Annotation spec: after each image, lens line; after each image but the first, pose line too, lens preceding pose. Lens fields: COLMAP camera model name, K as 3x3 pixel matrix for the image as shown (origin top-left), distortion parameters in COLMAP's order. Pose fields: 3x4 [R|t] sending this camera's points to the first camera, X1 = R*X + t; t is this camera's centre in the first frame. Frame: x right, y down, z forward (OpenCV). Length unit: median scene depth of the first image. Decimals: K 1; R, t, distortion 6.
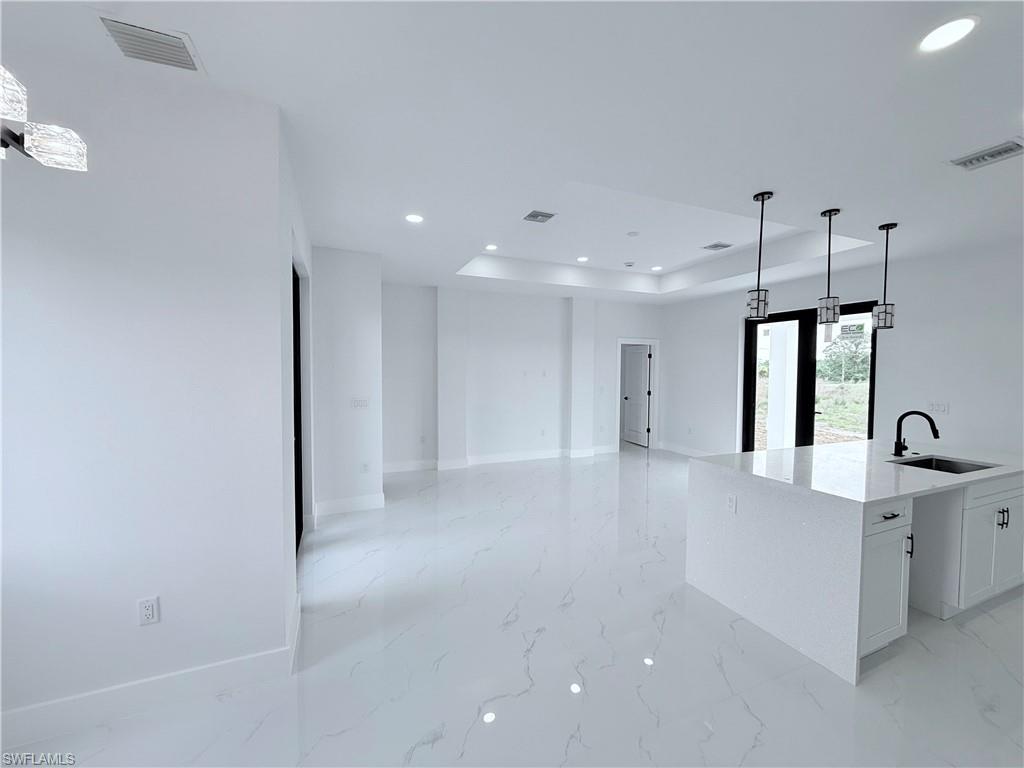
lens RADIAL K [[407.7, 0, 516.1], [0, 407.7, 384.9], [0, 0, 1]] dist [-0.001286, -0.000039]
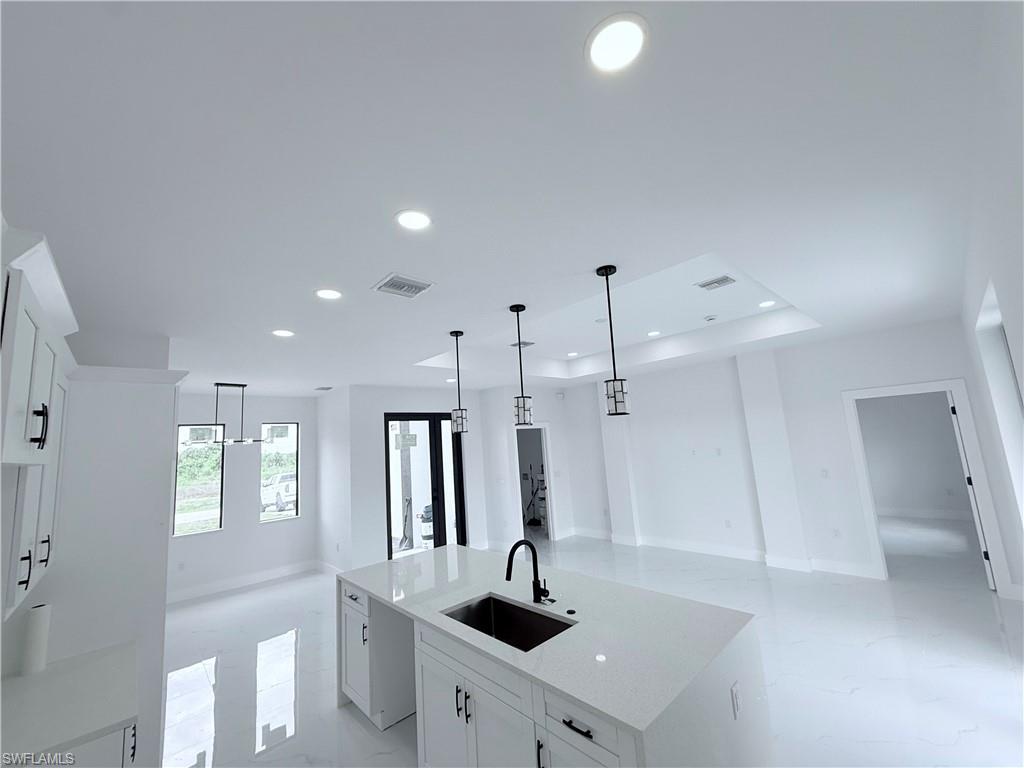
lens RADIAL K [[407.7, 0, 516.1], [0, 407.7, 384.9], [0, 0, 1]] dist [-0.001286, -0.000039]
pose [[0.350525, -0.158055, -0.923120, 0.864801], [0.029107, 0.987019, -0.157943, -0.054205], [0.936101, 0.028494, 0.350575, 0.351489]]
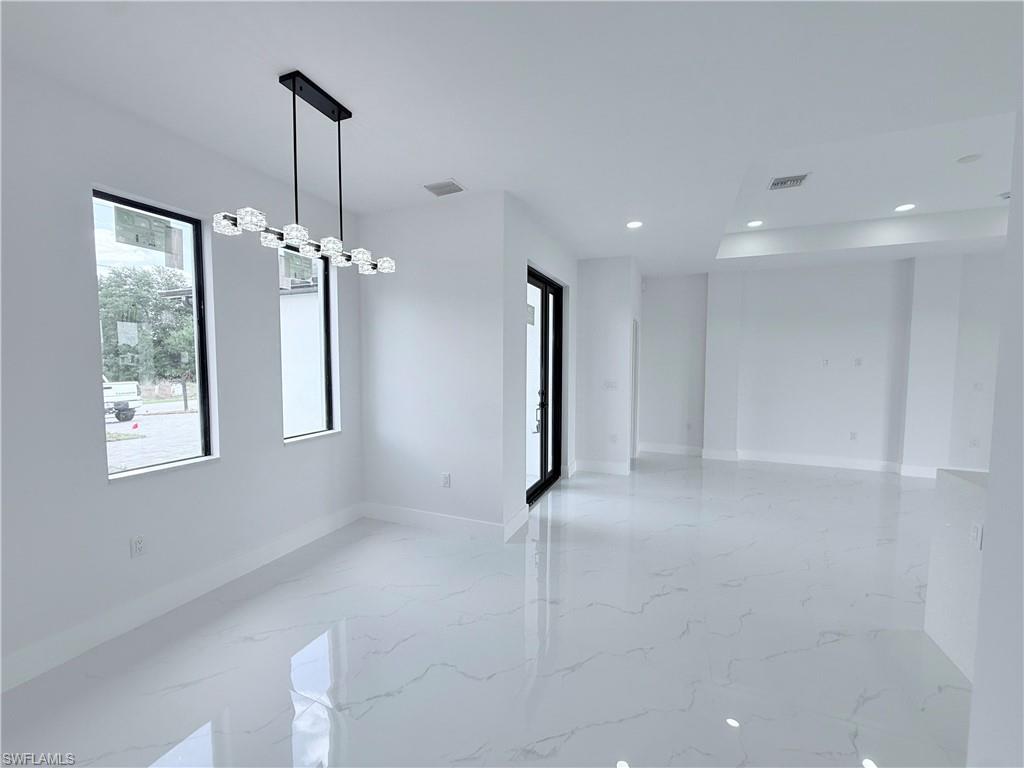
lens RADIAL K [[411.1, 0, 512.0], [0, 411.1, 384.0], [0, 0, 1]] dist [0.000827, -0.000041]
pose [[0.702113, 0.038792, -0.711009, 0.196520], [-0.025730, 0.999245, 0.029110, 0.011042], [0.711601, -0.002144, 0.702581, -0.040632]]
